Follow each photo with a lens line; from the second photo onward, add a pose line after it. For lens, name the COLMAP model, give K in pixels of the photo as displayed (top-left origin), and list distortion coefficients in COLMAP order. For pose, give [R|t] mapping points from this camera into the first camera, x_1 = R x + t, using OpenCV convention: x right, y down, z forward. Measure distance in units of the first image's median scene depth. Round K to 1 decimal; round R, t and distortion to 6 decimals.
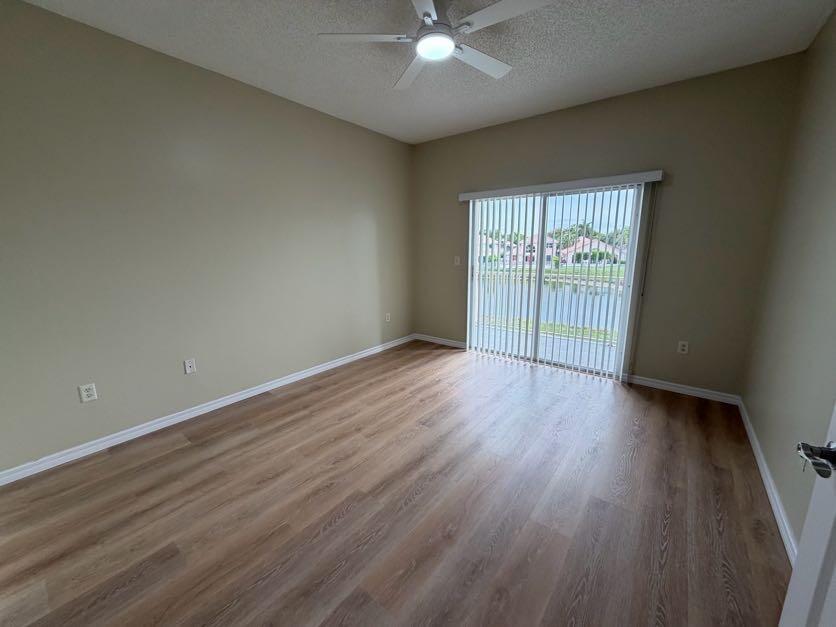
lens RADIAL K [[334.4, 0, 416.6], [0, 334.4, 312.9], [0, 0, 1]] dist [0.000172, -0.000131]
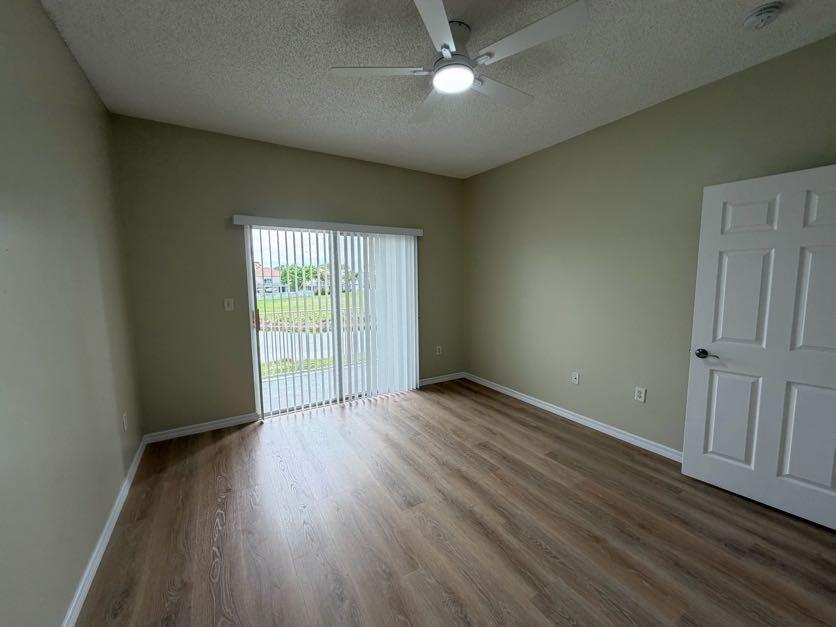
lens RADIAL K [[334.4, 0, 414.2], [0, 334.4, 310.9], [0, 0, 1]] dist [0.000172, -0.000131]
pose [[0.354841, -0.091732, 0.930416, -0.544032], [0.190626, 0.981368, 0.024054, -0.112942], [-0.915287, 0.168826, 0.365716, 0.503582]]
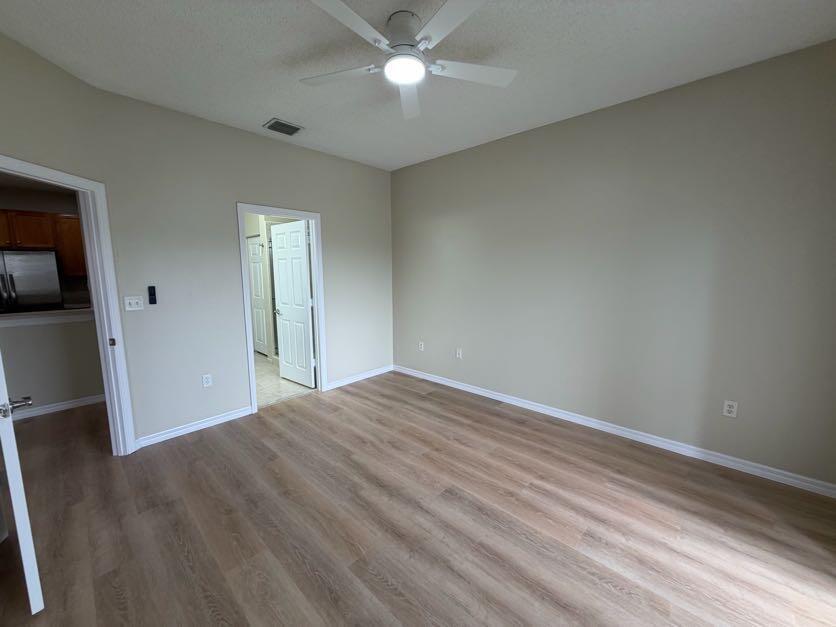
lens RADIAL K [[334.4, 0, 414.2], [0, 334.4, 312.5], [0, 0, 1]] dist [0.000172, -0.000131]
pose [[-0.089910, 0.135299, -0.986717, 0.629395], [-0.188142, 0.970584, 0.150230, -0.163561], [0.978018, 0.199150, -0.061809, 0.711801]]
